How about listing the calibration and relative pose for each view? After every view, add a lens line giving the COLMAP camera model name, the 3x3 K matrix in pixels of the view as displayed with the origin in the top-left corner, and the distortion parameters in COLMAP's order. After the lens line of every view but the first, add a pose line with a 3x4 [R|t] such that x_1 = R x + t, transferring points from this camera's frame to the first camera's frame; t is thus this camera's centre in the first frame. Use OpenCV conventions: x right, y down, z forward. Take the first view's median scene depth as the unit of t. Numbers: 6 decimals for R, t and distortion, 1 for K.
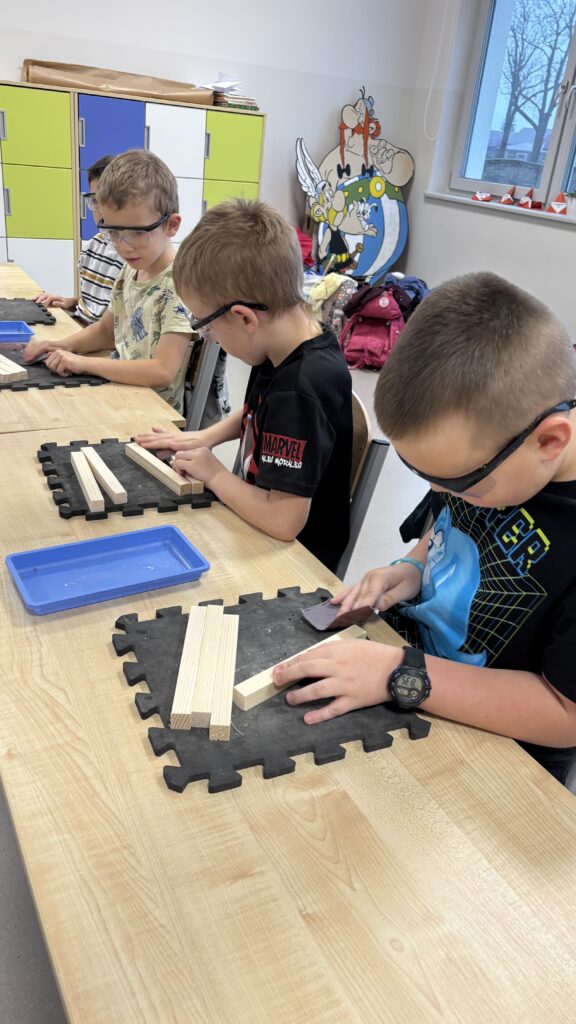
lens RADIAL K [[788.3, 0, 288.0], [0, 788.3, 512.0], [0, 0, 1]] dist [0.011175, 0.008848]
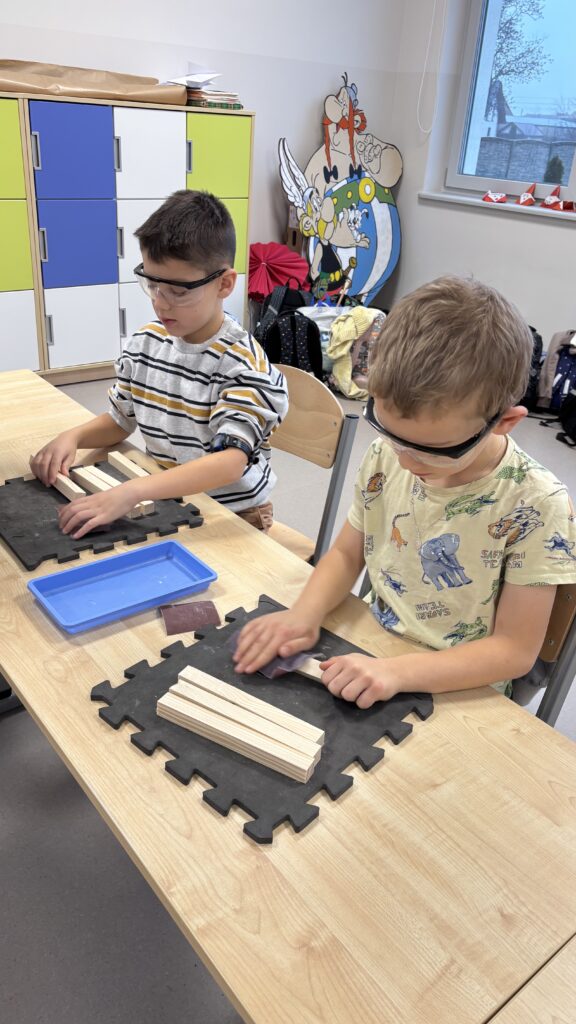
lens RADIAL K [[788.3, 0, 288.0], [0, 788.3, 512.0], [0, 0, 1]] dist [0.011175, 0.008848]
pose [[0.984992, -0.108099, 0.134557, -0.128108], [0.104267, 0.993925, 0.035234, -0.106997], [-0.137548, -0.020675, 0.990279, 0.161791]]
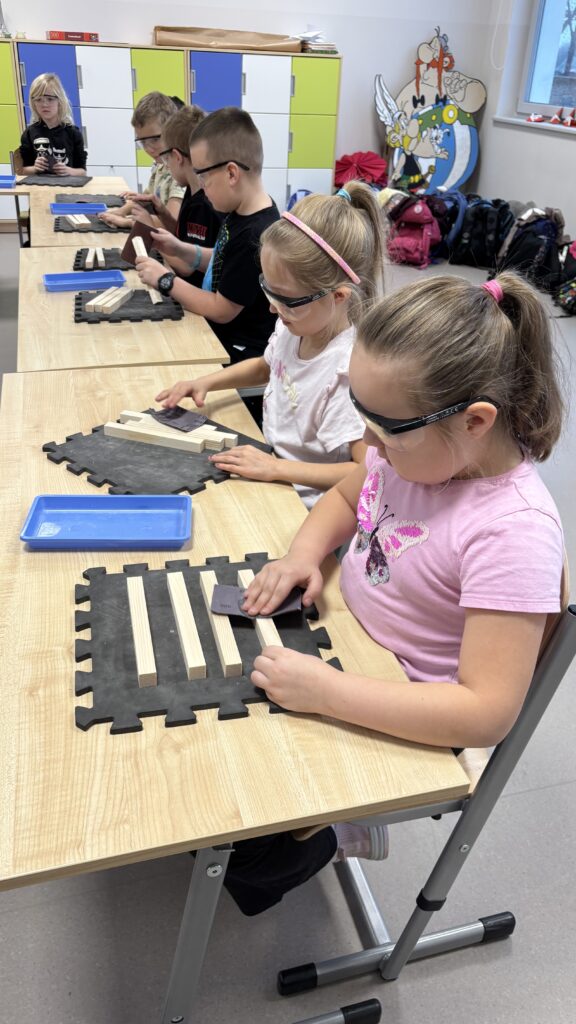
lens RADIAL K [[762.8, 0, 283.5], [0, 762.8, 532.5], [0, 0, 1]] dist [0.050013, -0.075802]
pose [[0.973669, 0.063723, -0.218879, 0.166733], [-0.044117, 0.994658, 0.093327, 0.107488], [0.223657, -0.081213, 0.971279, -0.206360]]
